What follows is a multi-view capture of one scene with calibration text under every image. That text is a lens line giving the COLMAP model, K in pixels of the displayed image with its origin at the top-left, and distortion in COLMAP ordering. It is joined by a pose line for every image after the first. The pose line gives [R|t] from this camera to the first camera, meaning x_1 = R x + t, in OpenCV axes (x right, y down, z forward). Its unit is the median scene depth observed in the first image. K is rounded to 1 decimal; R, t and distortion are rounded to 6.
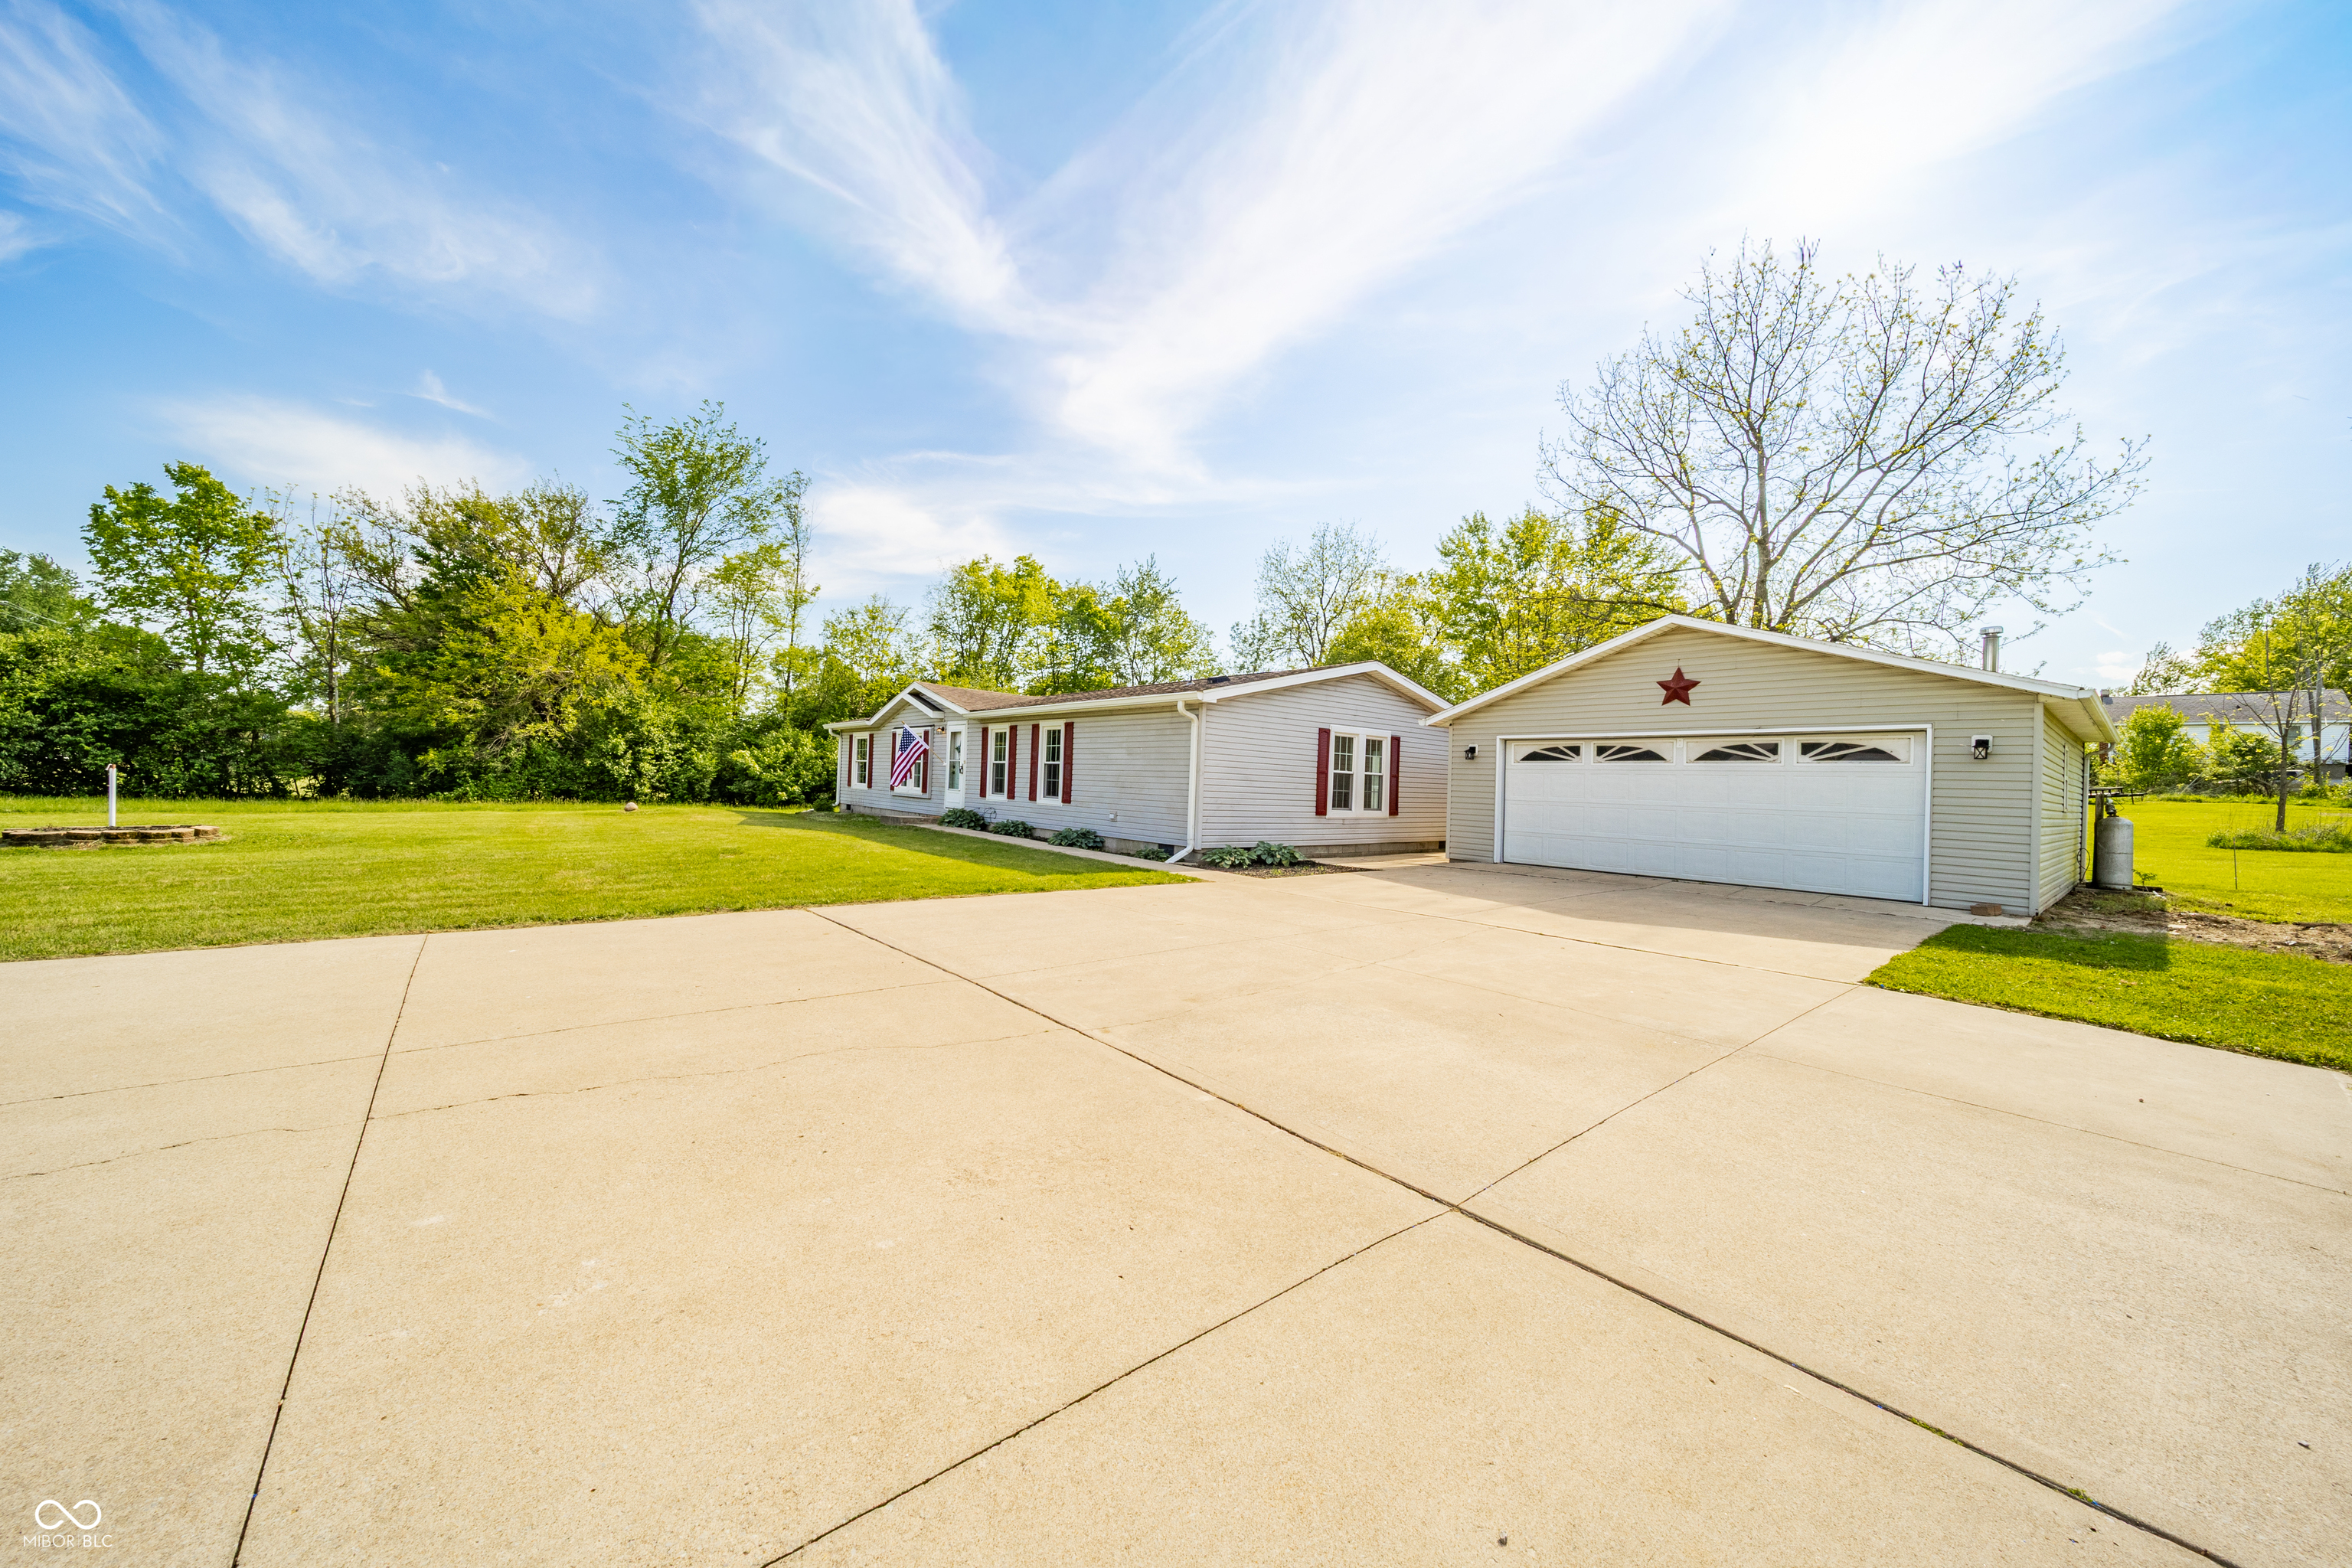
lens RADIAL K [[818.8, 0, 1188.8], [0, 818.8, 774.2], [0, 0, 1]] dist [-0.000101, 0.000029]
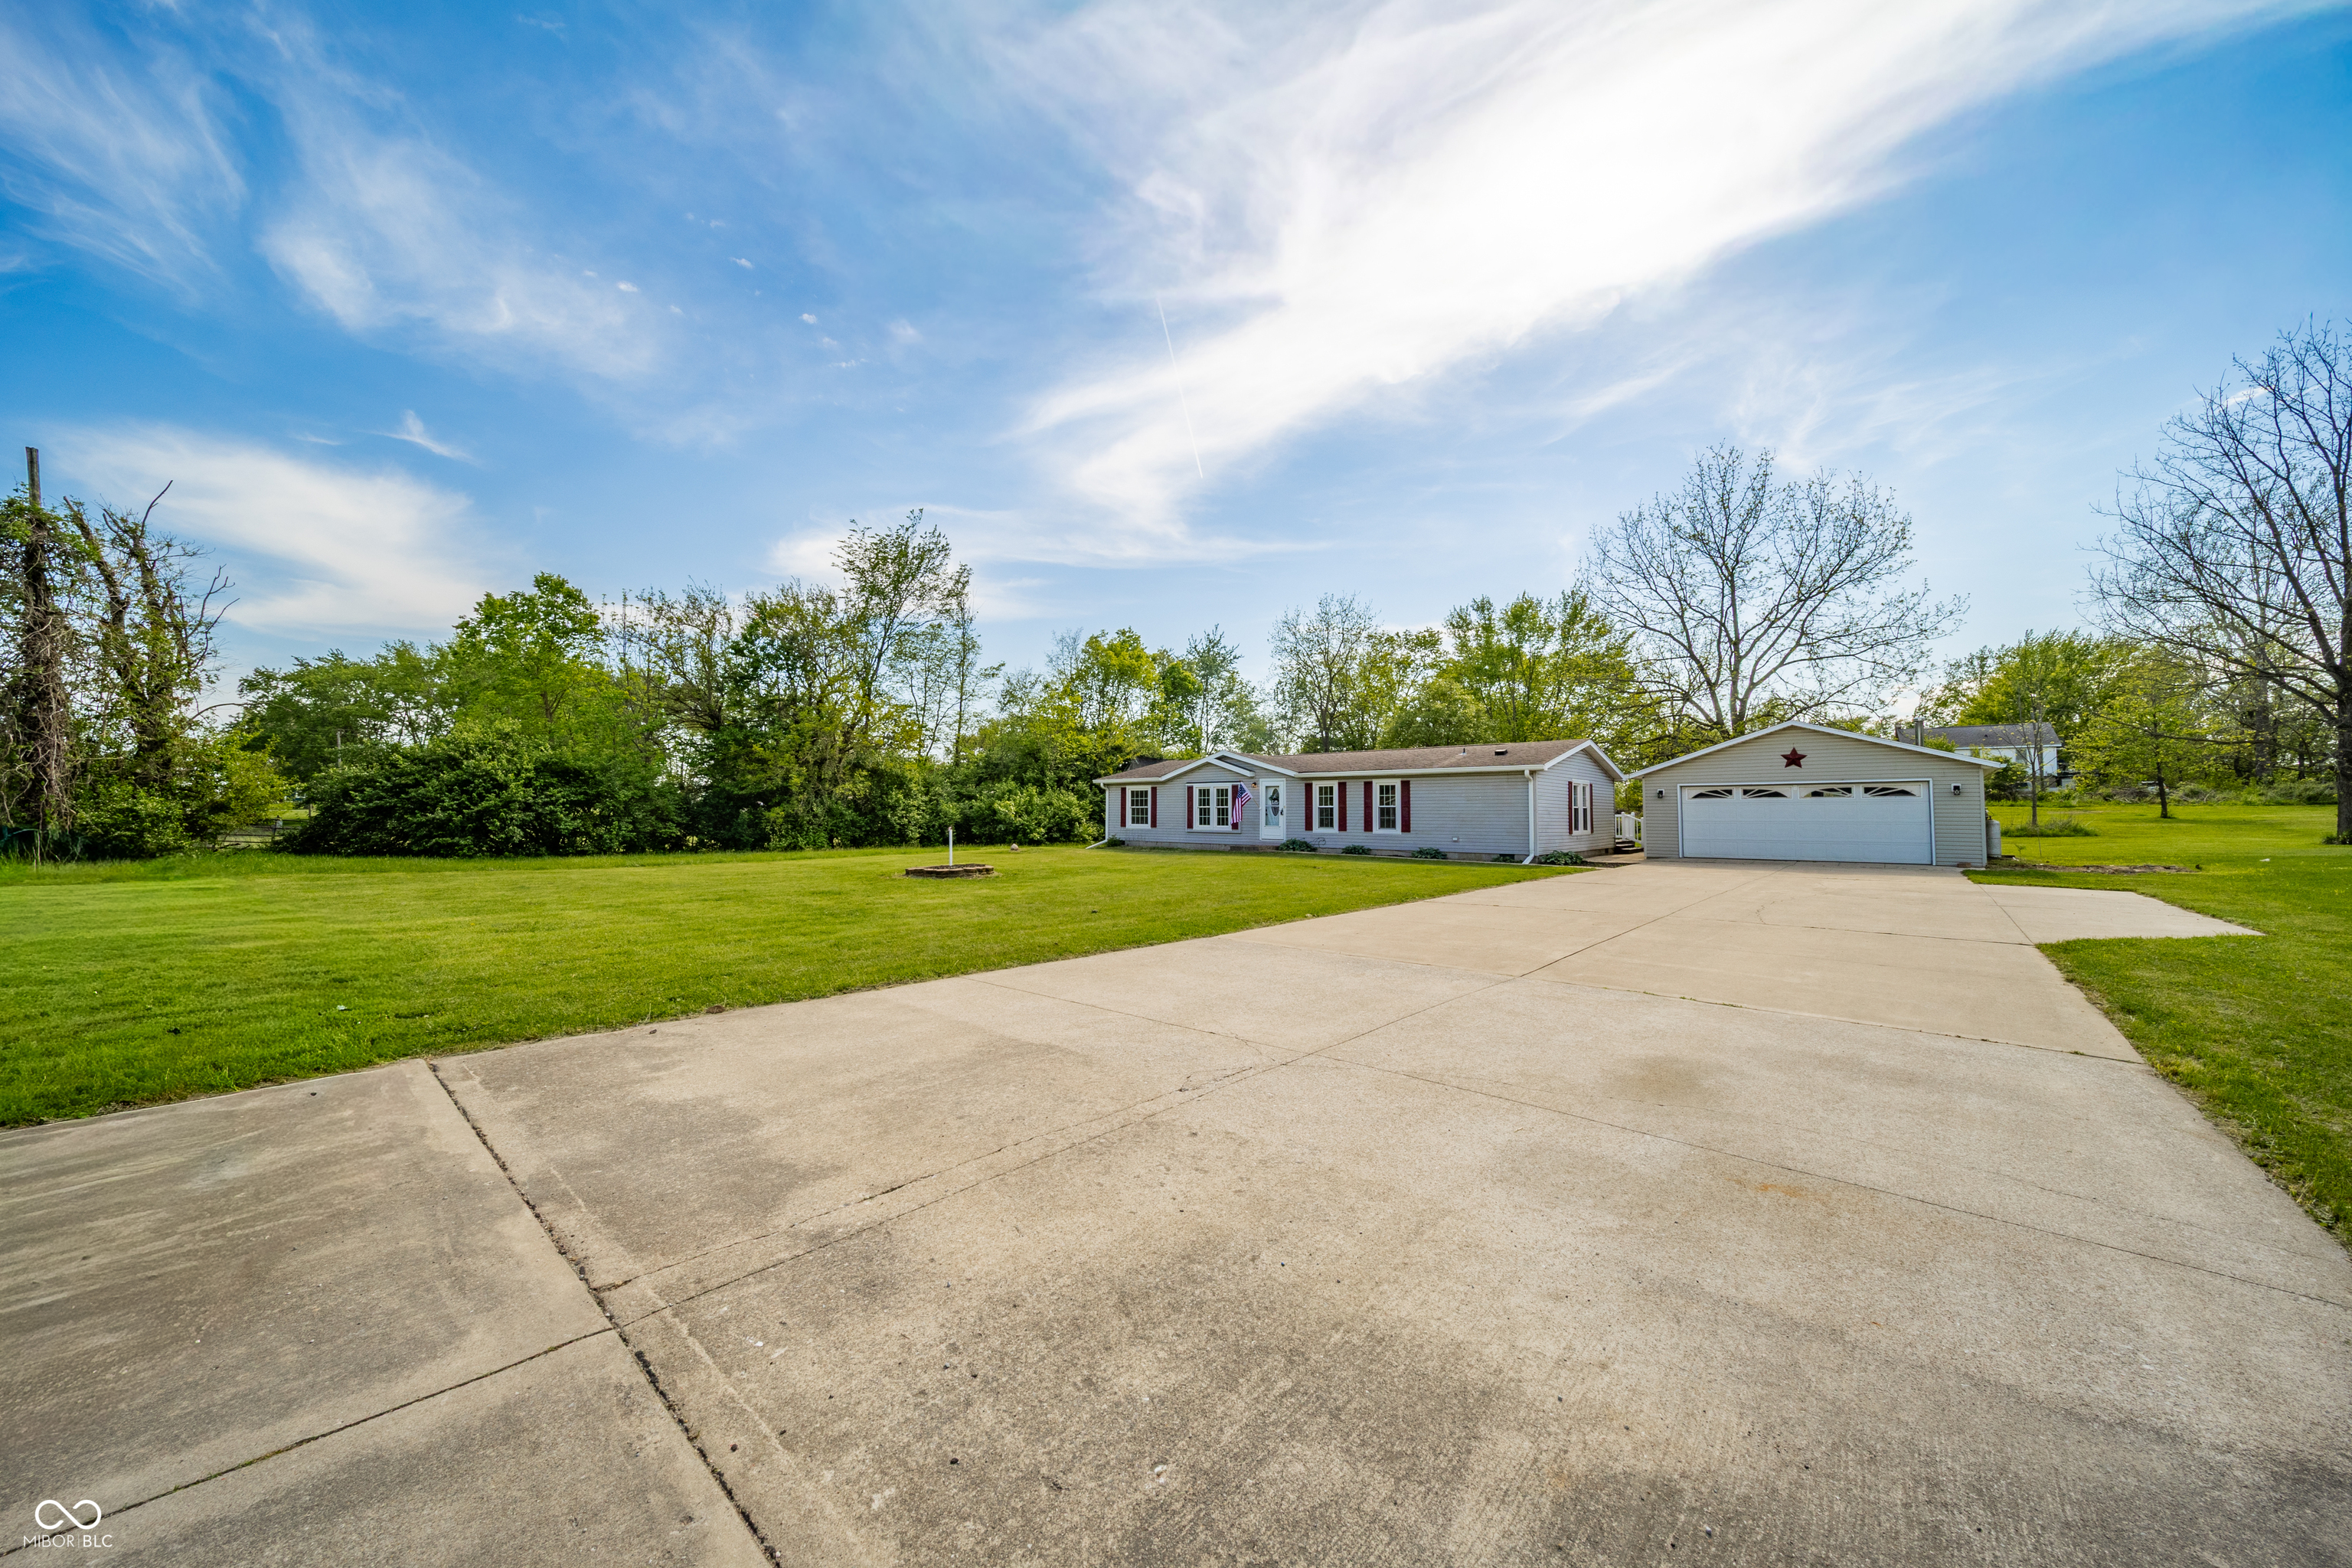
lens RADIAL K [[810.1, 0, 1209.6], [0, 810.1, 796.2], [0, 0, 1]] dist [0.019593, 0.000032]
pose [[0.985668, -0.026660, 0.166580, -0.784781], [0.028456, 0.999560, -0.008407, -0.030845], [-0.166282, 0.013027, 0.985992, -0.476608]]
